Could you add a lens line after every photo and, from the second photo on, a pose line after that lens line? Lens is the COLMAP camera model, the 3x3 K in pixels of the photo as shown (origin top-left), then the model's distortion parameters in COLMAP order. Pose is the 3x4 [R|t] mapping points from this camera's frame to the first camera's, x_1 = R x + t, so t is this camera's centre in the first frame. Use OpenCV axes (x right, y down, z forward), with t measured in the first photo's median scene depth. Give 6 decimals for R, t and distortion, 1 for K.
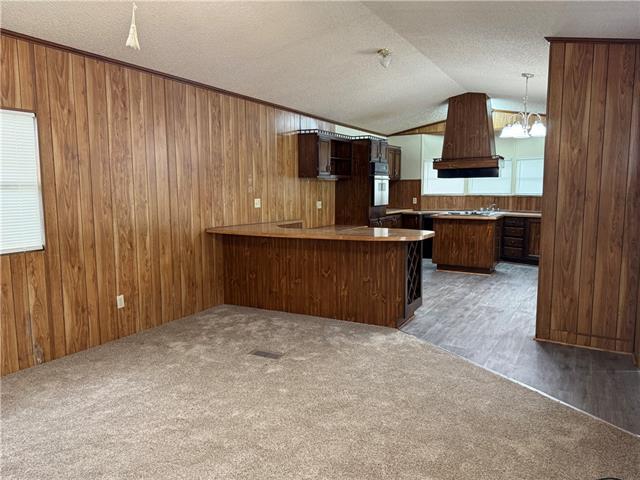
lens RADIAL K [[449.8, 0, 320.0], [0, 449.8, 240.0], [0, 0, 1]] dist [0.073153, -0.115318]
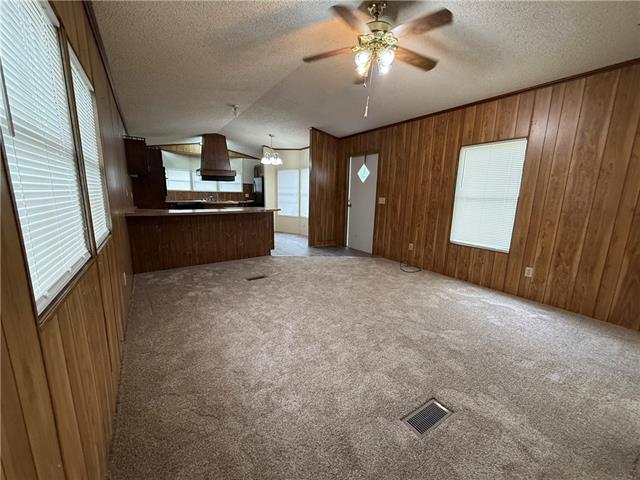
lens RADIAL K [[256.7, 0, 318.7], [0, 256.7, 241.7], [0, 0, 1]] dist [0.000375, 0.000130]
pose [[0.455540, -0.154458, 0.876713, -0.425502], [0.080504, 0.987945, 0.132224, -0.000293], [-0.886568, 0.010346, 0.462483, 0.156852]]
